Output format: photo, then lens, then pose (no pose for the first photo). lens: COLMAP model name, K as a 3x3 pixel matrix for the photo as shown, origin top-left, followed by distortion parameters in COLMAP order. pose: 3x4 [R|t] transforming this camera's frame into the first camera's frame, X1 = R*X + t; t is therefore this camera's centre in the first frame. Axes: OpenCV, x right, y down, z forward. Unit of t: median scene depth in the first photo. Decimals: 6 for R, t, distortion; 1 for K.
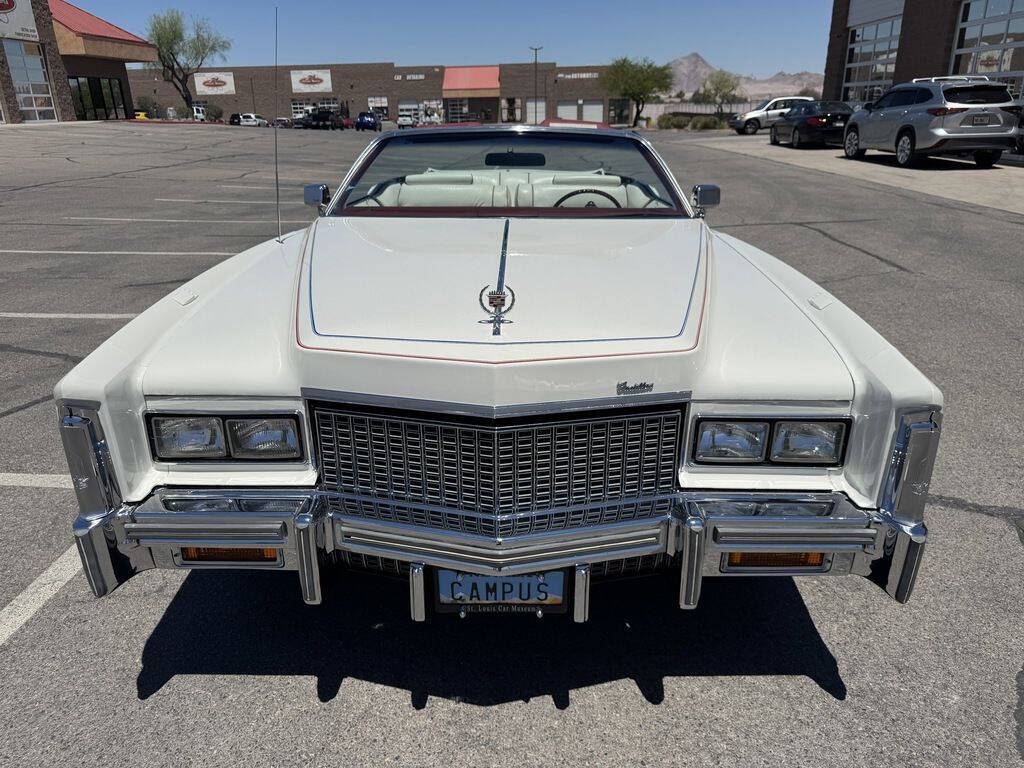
lens RADIAL K [[729.3, 0, 505.9], [0, 729.3, 390.3], [0, 0, 1]] dist [0.028574, -0.036416]
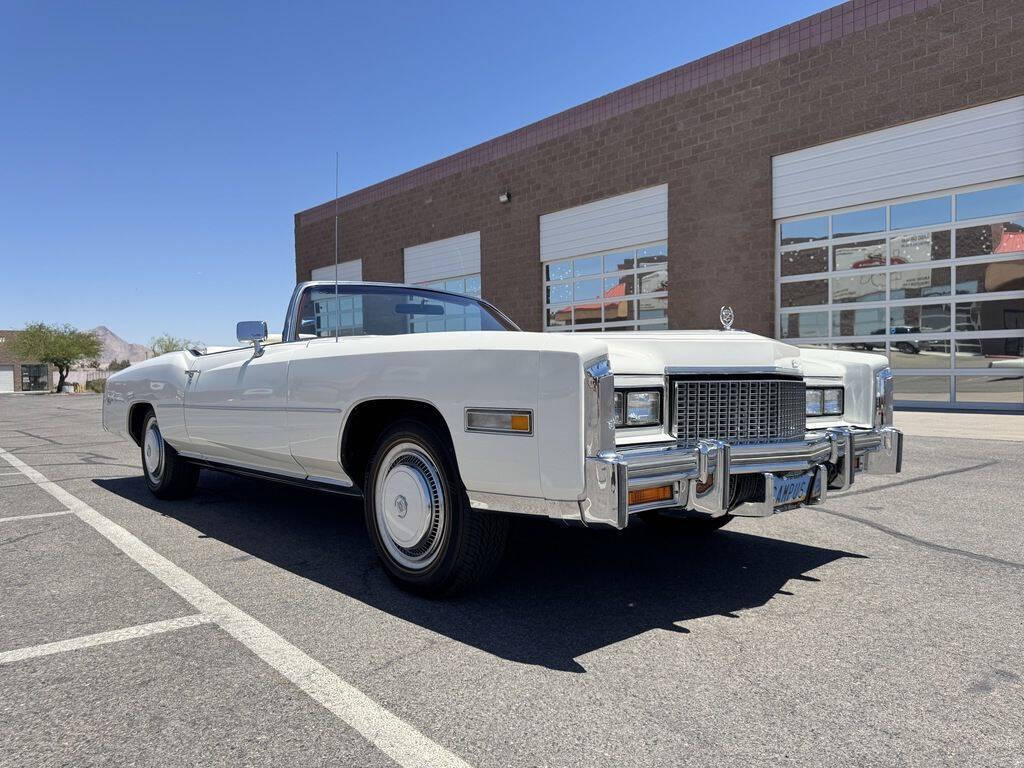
lens RADIAL K [[729.3, 0, 509.3], [0, 729.3, 387.0], [0, 0, 1]] dist [0.028574, -0.036416]
pose [[0.741224, -0.004124, 0.671245, -0.132506], [0.238420, 0.936396, -0.257523, 0.029610], [-0.627489, 0.350921, 0.695063, 0.020815]]
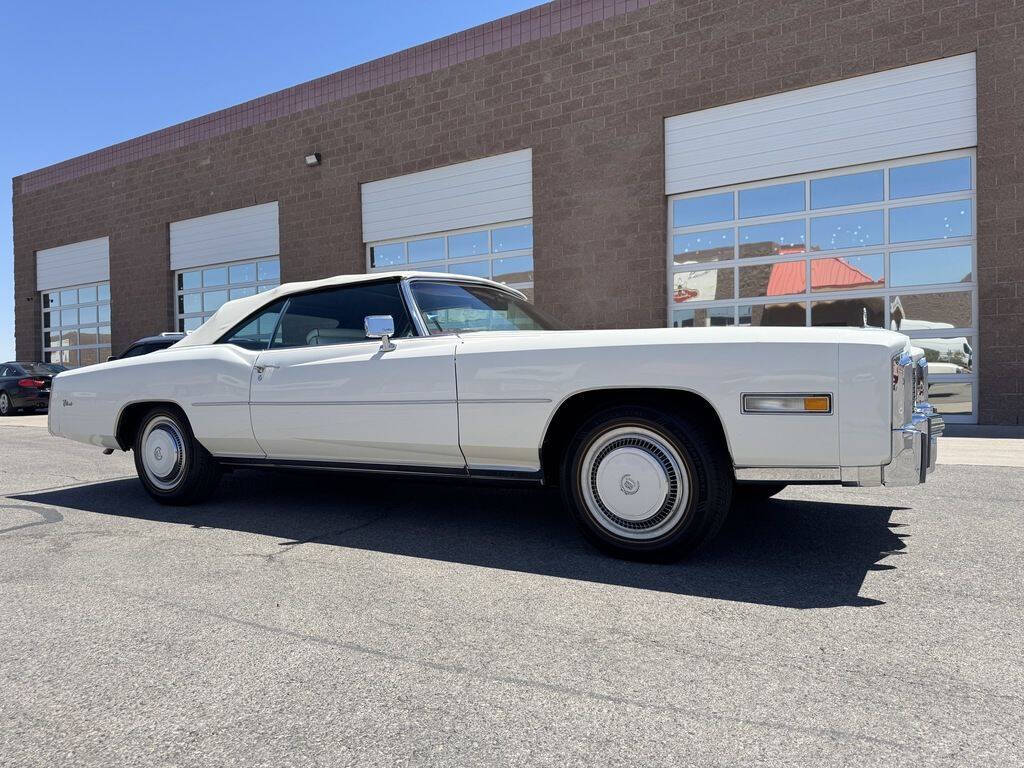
lens RADIAL K [[729.3, 0, 512.3], [0, 729.3, 387.9], [0, 0, 1]] dist [0.028574, -0.036416]
pose [[0.513598, 0.007317, 0.858000, -0.015894], [0.310601, 0.930561, -0.193862, -0.032185], [-0.799840, 0.366063, 0.475662, 0.188586]]
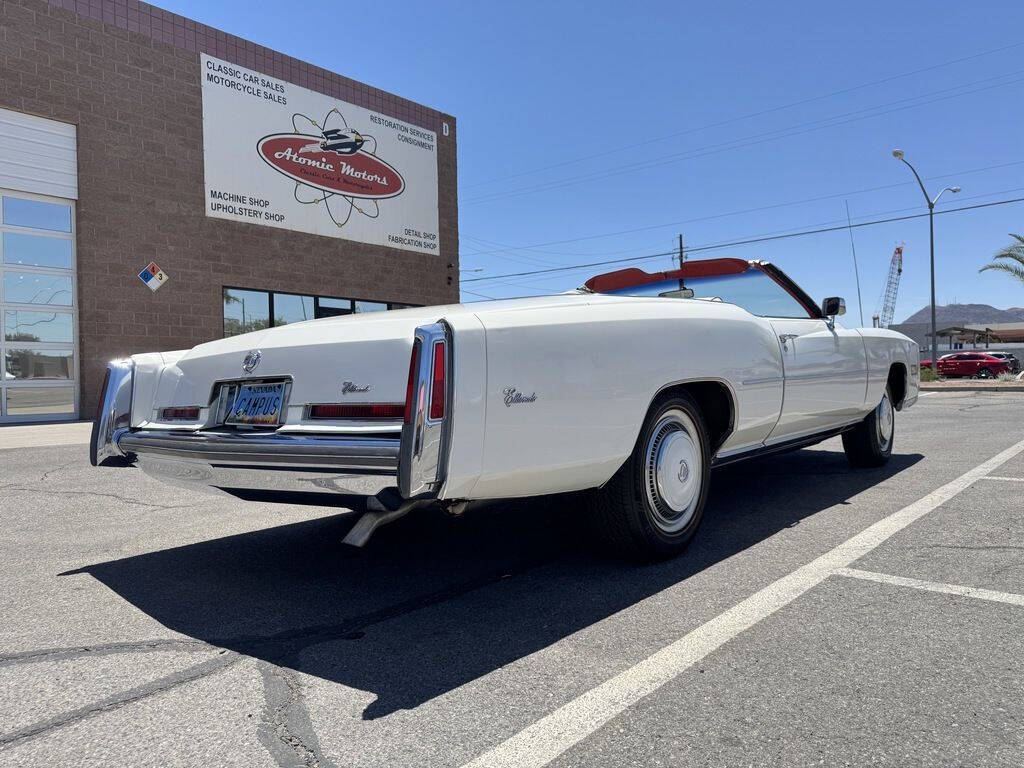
lens RADIAL K [[729.3, 0, 507.5], [0, 729.3, 391.2], [0, 0, 1]] dist [0.028574, -0.036416]
pose [[-0.778277, 0.022539, 0.627516, -0.114168], [0.253141, 0.925810, 0.280706, -0.117610], [-0.574634, 0.377317, -0.726243, 0.429875]]
